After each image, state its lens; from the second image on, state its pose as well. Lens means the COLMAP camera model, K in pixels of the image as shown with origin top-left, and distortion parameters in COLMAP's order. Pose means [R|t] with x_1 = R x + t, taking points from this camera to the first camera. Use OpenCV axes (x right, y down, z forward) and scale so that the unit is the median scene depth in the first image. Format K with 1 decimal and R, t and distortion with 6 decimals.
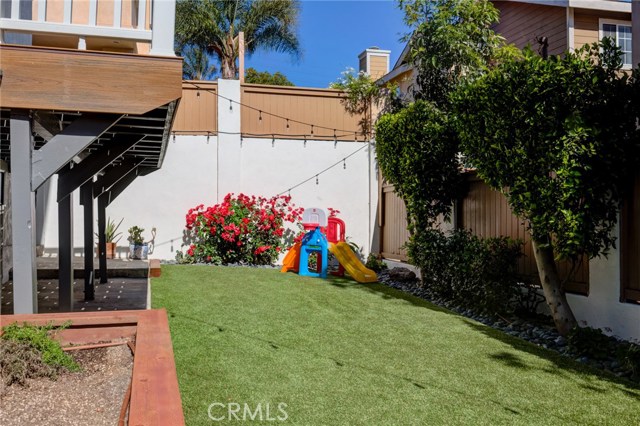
lens RADIAL K [[625.1, 0, 320.0], [0, 625.1, 213.0], [0, 0, 1]] dist [0.014542, 0.006151]
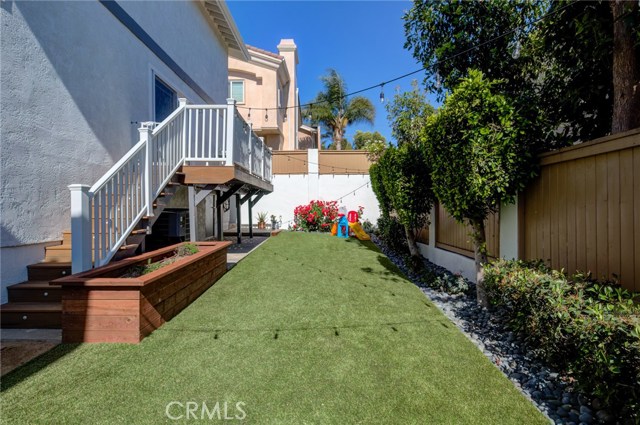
lens RADIAL K [[343.6, 0, 320.0], [0, 343.6, 212.5], [0, 0, 1]] dist [0.000448, -0.000068]
pose [[0.967416, -0.005091, -0.253141, 0.196327], [0.010009, 0.999785, 0.018143, -0.009489], [0.252994, -0.020086, 0.967259, -0.187871]]
